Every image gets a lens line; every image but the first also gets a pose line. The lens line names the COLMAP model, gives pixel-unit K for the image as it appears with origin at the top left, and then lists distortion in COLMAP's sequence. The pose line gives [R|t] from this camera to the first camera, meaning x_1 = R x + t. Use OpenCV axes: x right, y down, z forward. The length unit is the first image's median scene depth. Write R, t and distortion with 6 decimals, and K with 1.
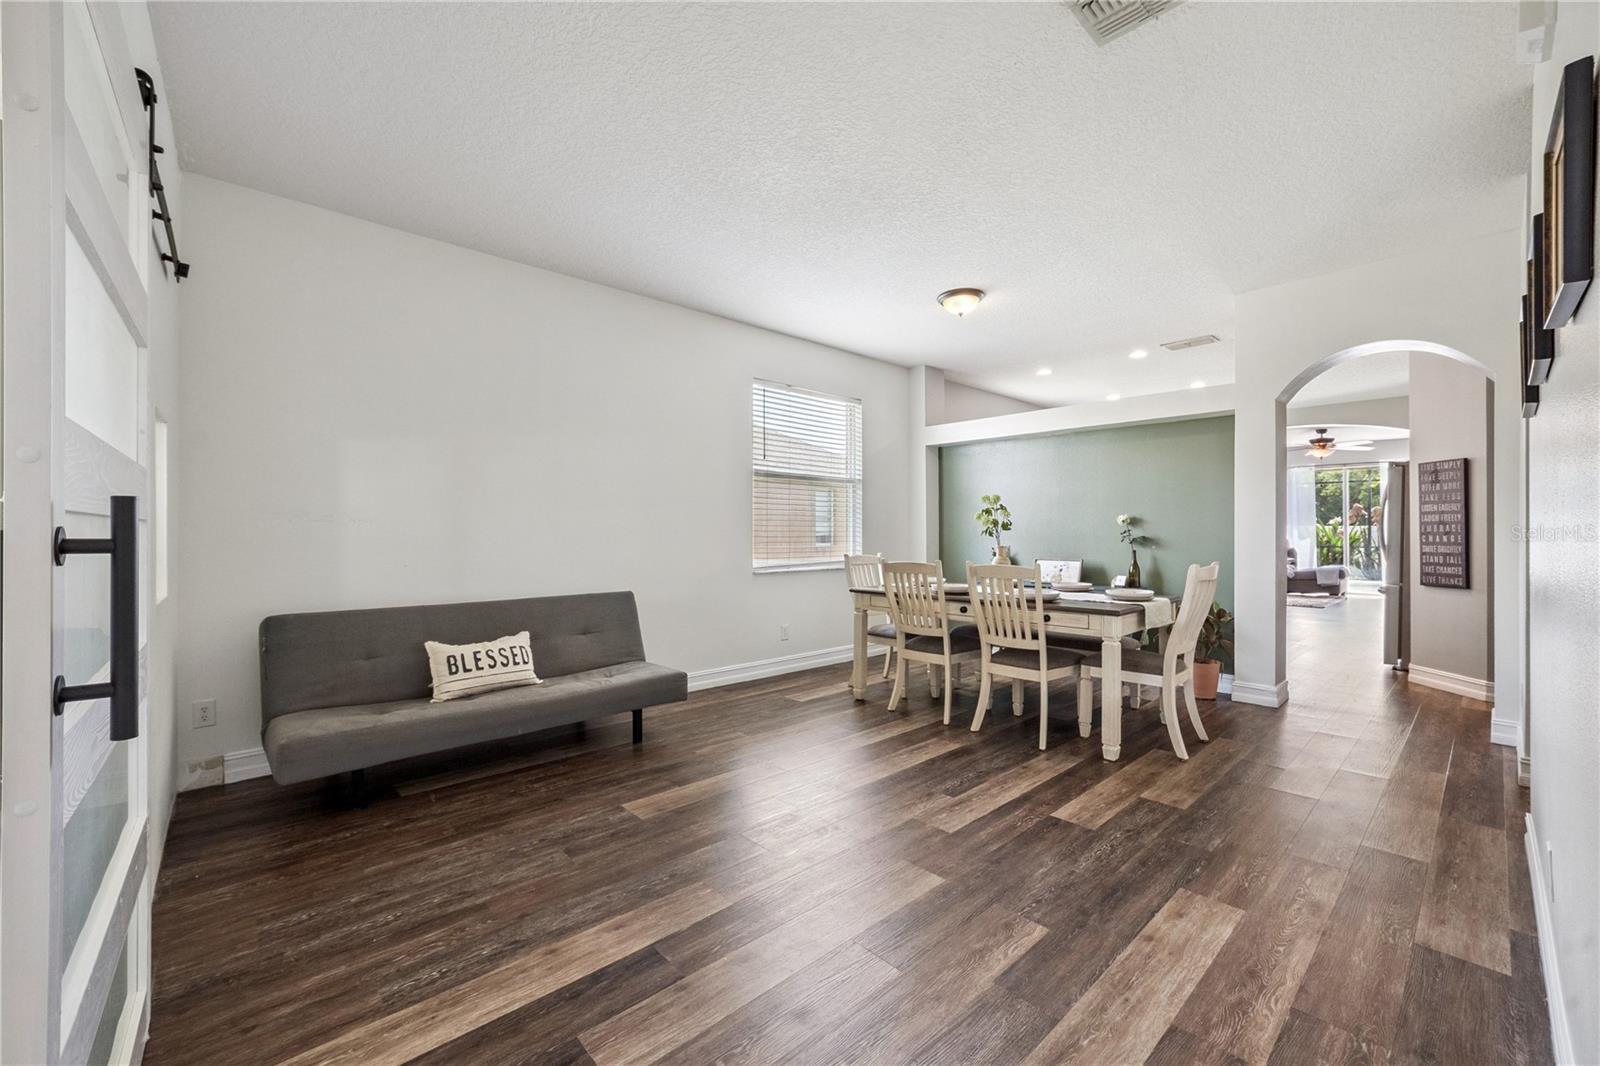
lens RADIAL K [[651.8, 0, 794.4], [0, 651.8, 530.2], [0, 0, 1]] dist [-0.000825, 0.000001]
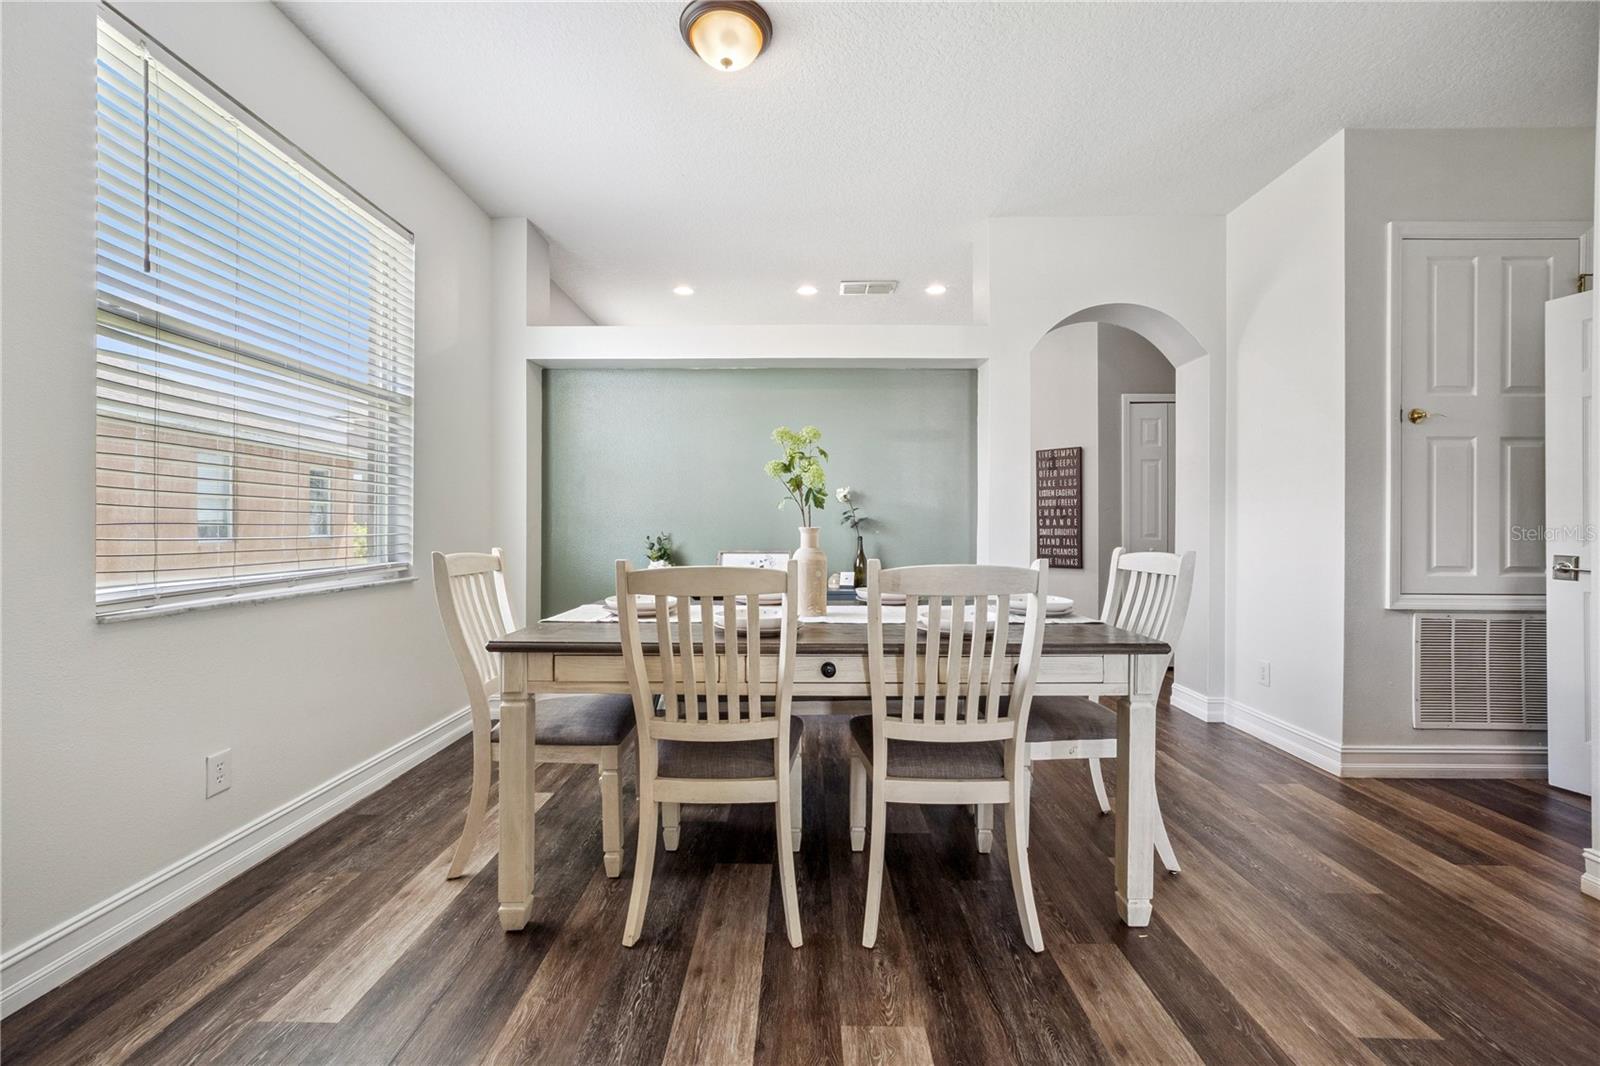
lens RADIAL K [[642.4, 0, 795.4], [0, 642.4, 525.0], [0, 0, 1]] dist [-0.006678, 0.000278]
pose [[0.687755, 0.003024, 0.725936, -0.074100], [-0.004674, 0.999989, 0.000263, 0.023941], [-0.725928, -0.003573, 0.687762, 0.735413]]
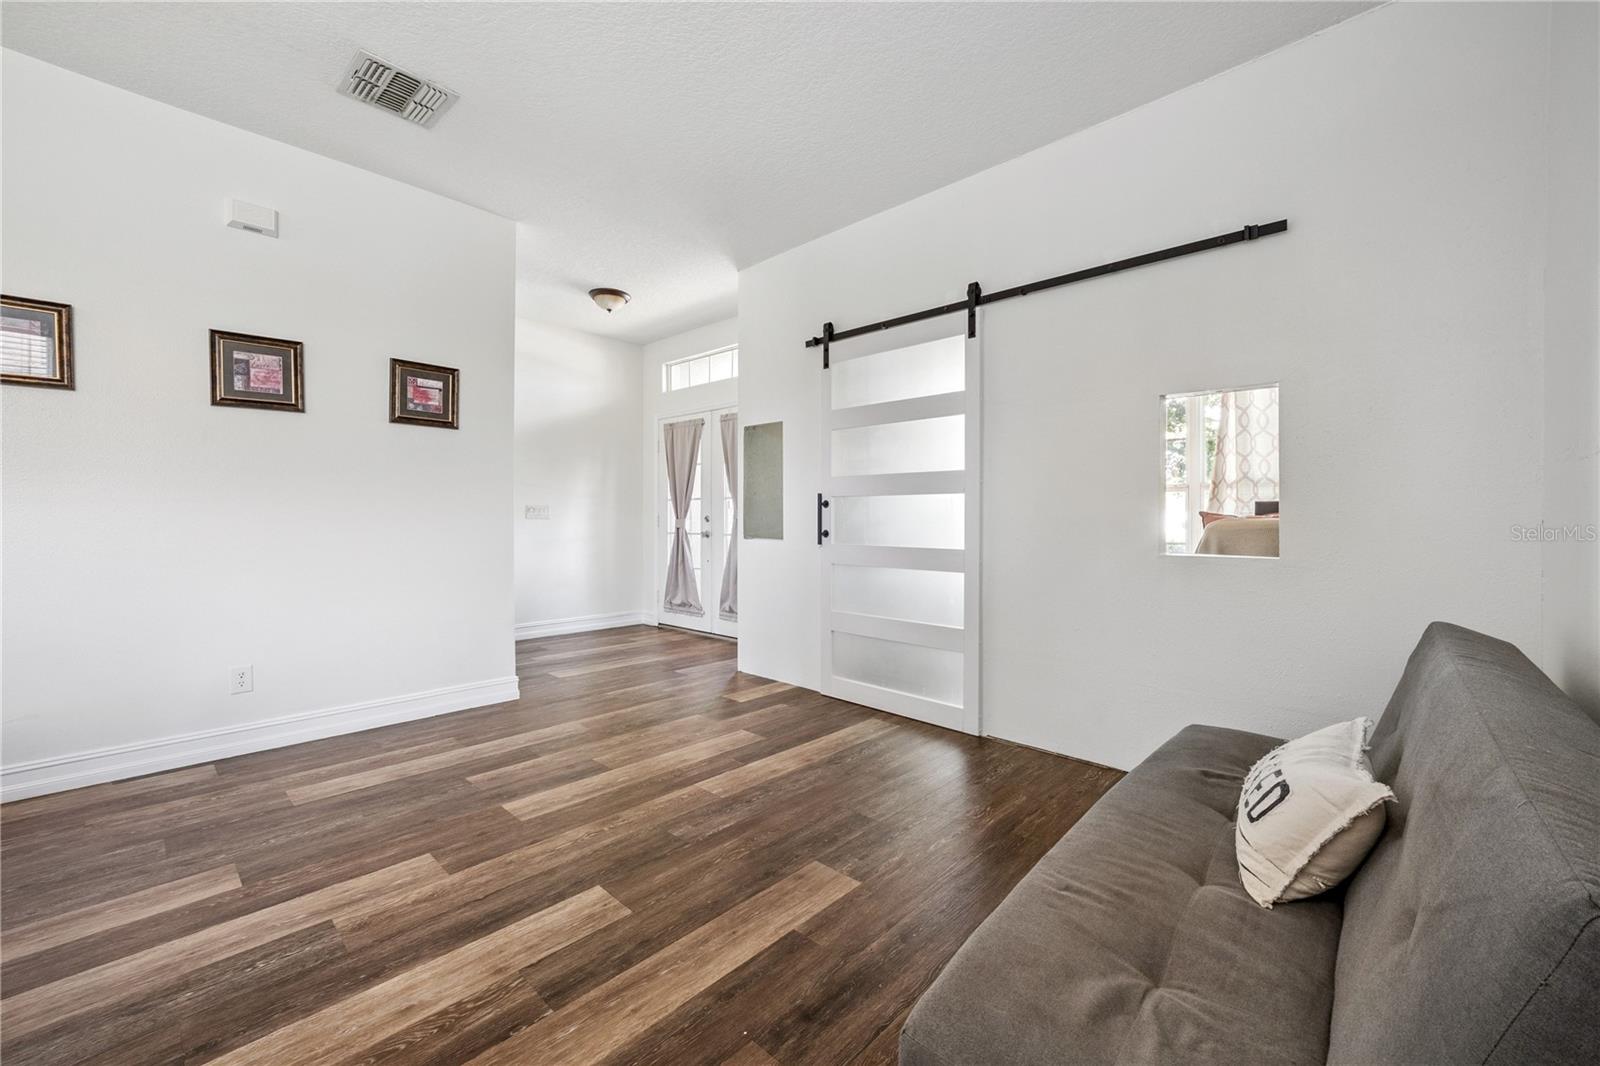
lens RADIAL K [[642.4, 0, 795.4], [0, 642.4, 525.0], [0, 0, 1]] dist [-0.006678, 0.000278]
pose [[-0.997012, -0.004035, -0.077140, -0.104110], [-0.004873, 0.999931, 0.010678, 0.026252], [0.077092, 0.011022, -0.996963, 1.215978]]
